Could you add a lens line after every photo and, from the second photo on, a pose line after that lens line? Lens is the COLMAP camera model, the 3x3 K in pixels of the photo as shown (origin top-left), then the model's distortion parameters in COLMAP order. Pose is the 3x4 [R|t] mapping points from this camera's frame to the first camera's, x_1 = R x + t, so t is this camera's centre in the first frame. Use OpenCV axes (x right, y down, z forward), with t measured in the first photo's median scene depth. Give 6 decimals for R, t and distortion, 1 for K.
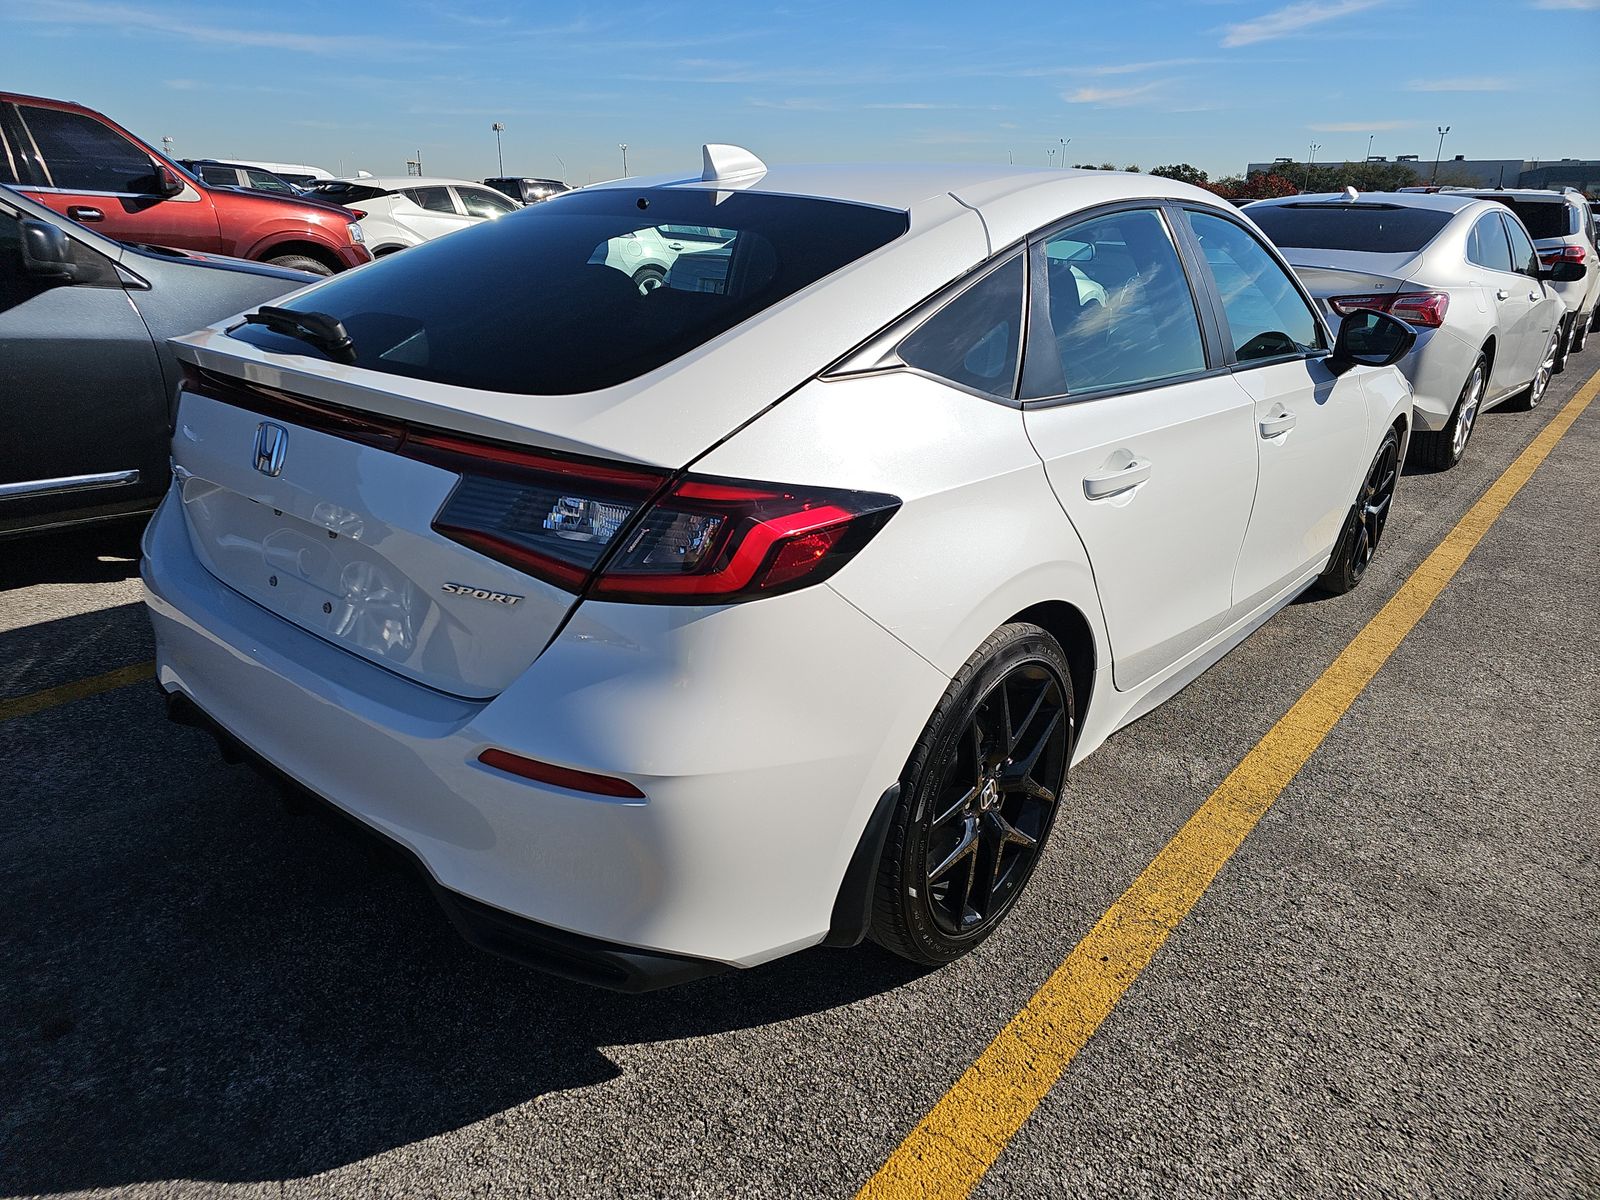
lens RADIAL K [[1100.9, 0, 800.0], [0, 1100.9, 600.0], [0, 0, 1]] dist [0.023630, -0.006068]
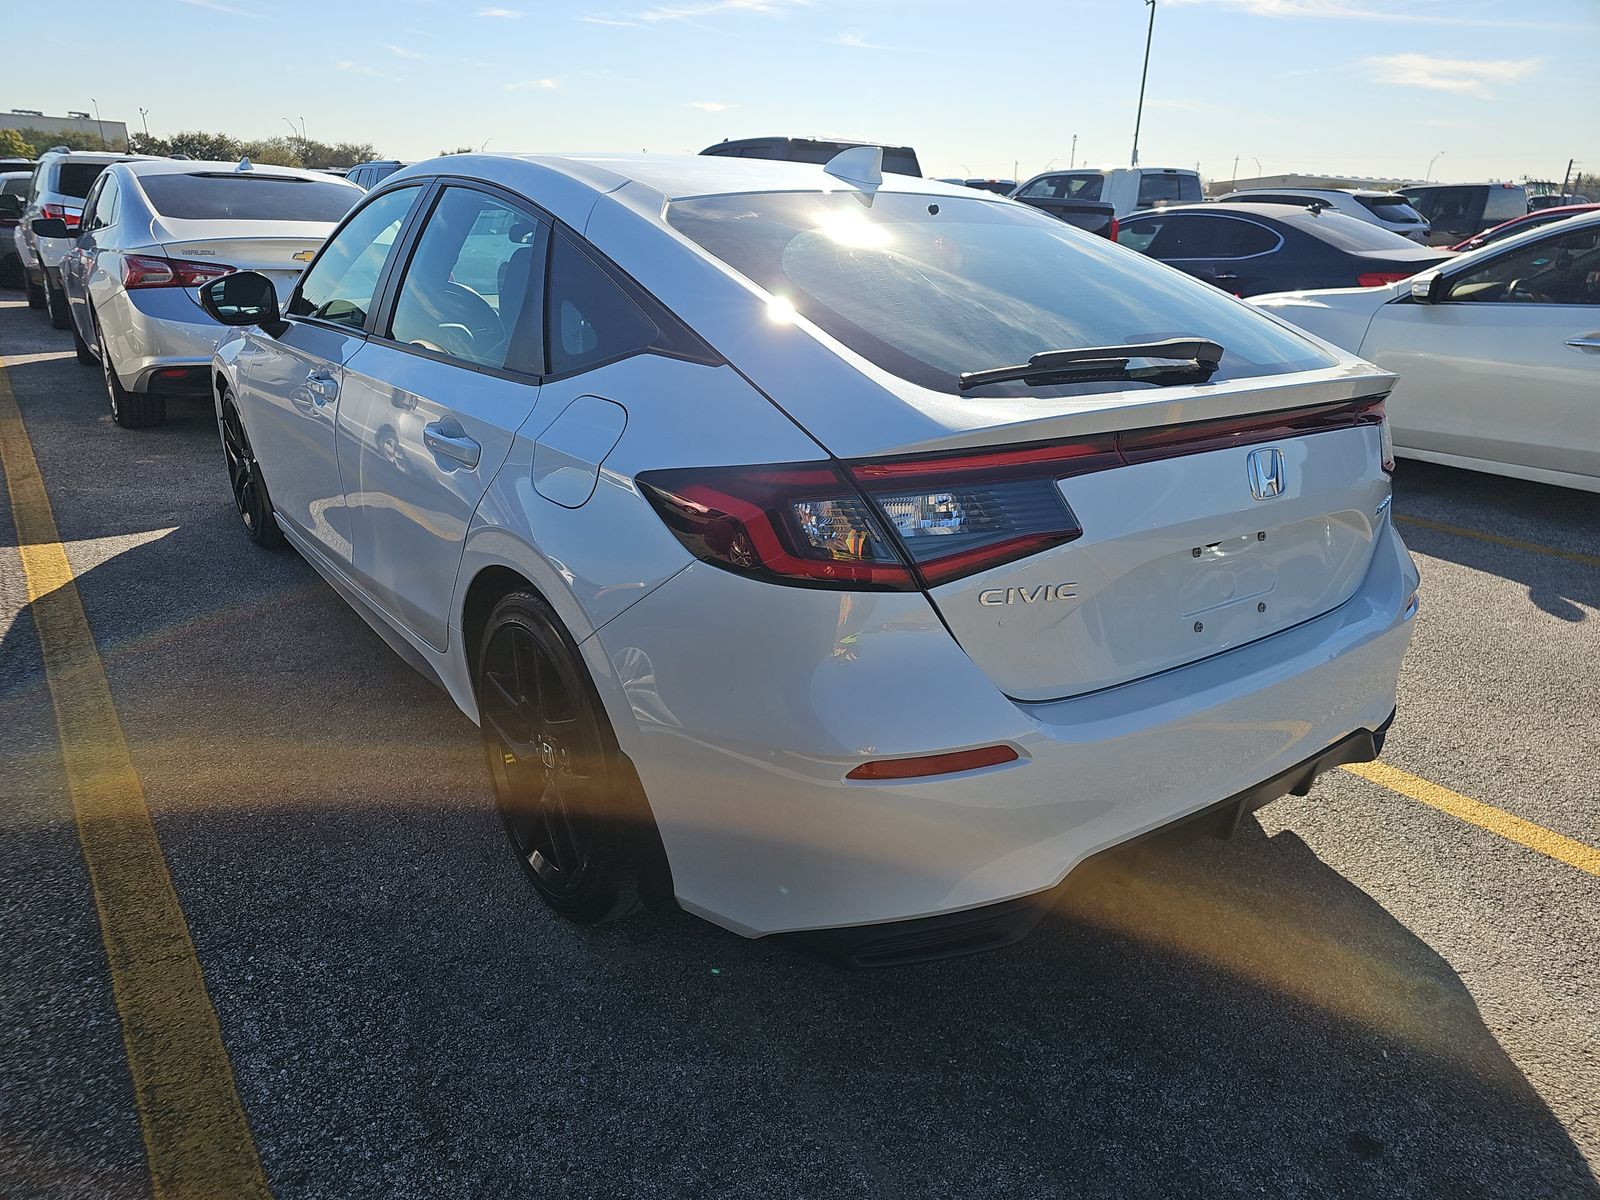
lens RADIAL K [[1100.9, 0, 800.0], [0, 1100.9, 600.0], [0, 0, 1]] dist [0.023630, -0.006068]
pose [[0.187843, -0.337983, 0.922216, -0.099693], [0.301158, 0.913524, 0.273456, -0.028532], [-0.934890, 0.226366, 0.273386, 0.074985]]
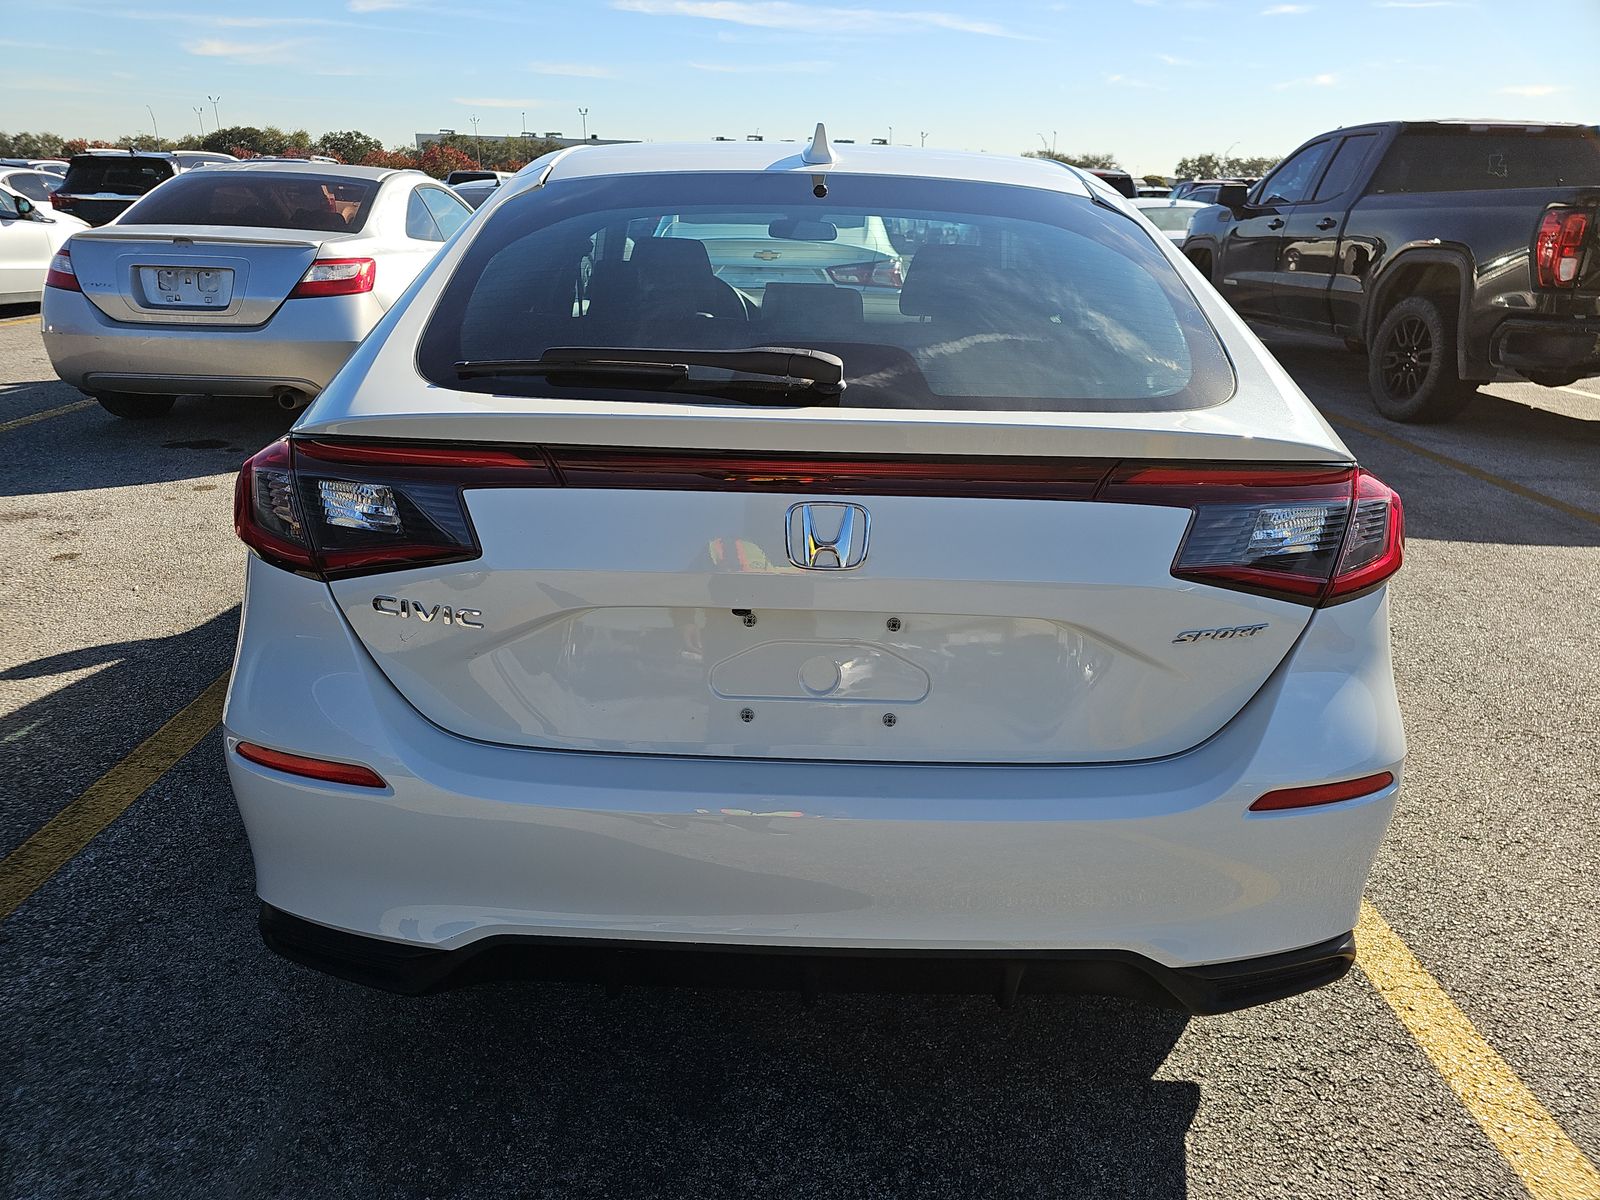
lens RADIAL K [[1100.9, 0, 800.0], [0, 1100.9, 600.0], [0, 0, 1]] dist [0.023630, -0.006068]
pose [[0.746317, -0.228822, 0.625021, -0.062704], [0.212832, 0.971788, 0.101638, -0.011245], [-0.630645, 0.057170, 0.773963, 0.028611]]
